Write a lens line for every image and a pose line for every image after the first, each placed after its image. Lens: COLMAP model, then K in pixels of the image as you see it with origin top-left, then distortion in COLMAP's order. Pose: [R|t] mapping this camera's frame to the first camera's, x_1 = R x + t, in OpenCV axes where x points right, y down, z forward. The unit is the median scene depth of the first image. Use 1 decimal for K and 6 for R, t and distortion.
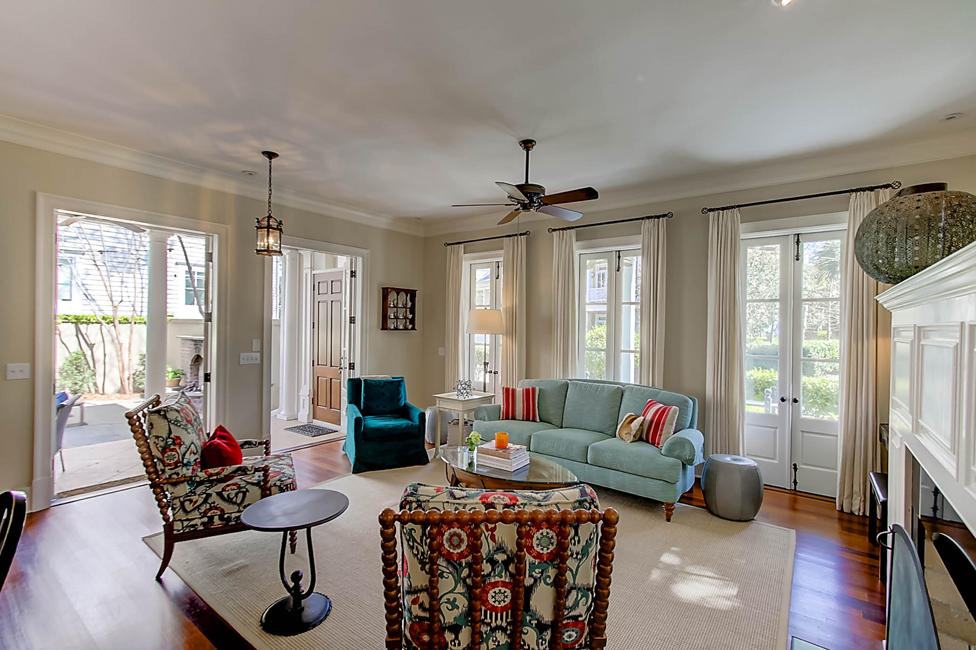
lens RADIAL K [[442.1, 0, 486.0], [0, 442.1, 325.4], [0, 0, 1]] dist [-0.001314, 0.001370]
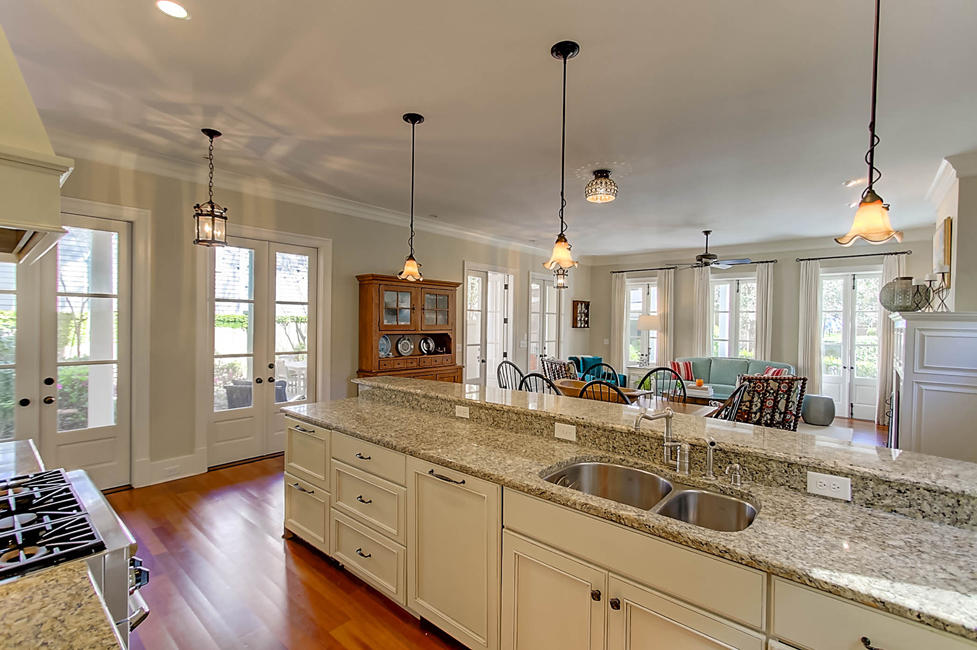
lens RADIAL K [[442.6, 0, 486.5], [0, 442.6, 325.4], [0, 0, 1]] dist [-0.001314, 0.001370]
pose [[0.997599, 0.000418, -0.069257, -0.673522], [0.000160, 0.999965, 0.008335, -0.017516], [0.069258, -0.008326, 0.997564, -0.916037]]
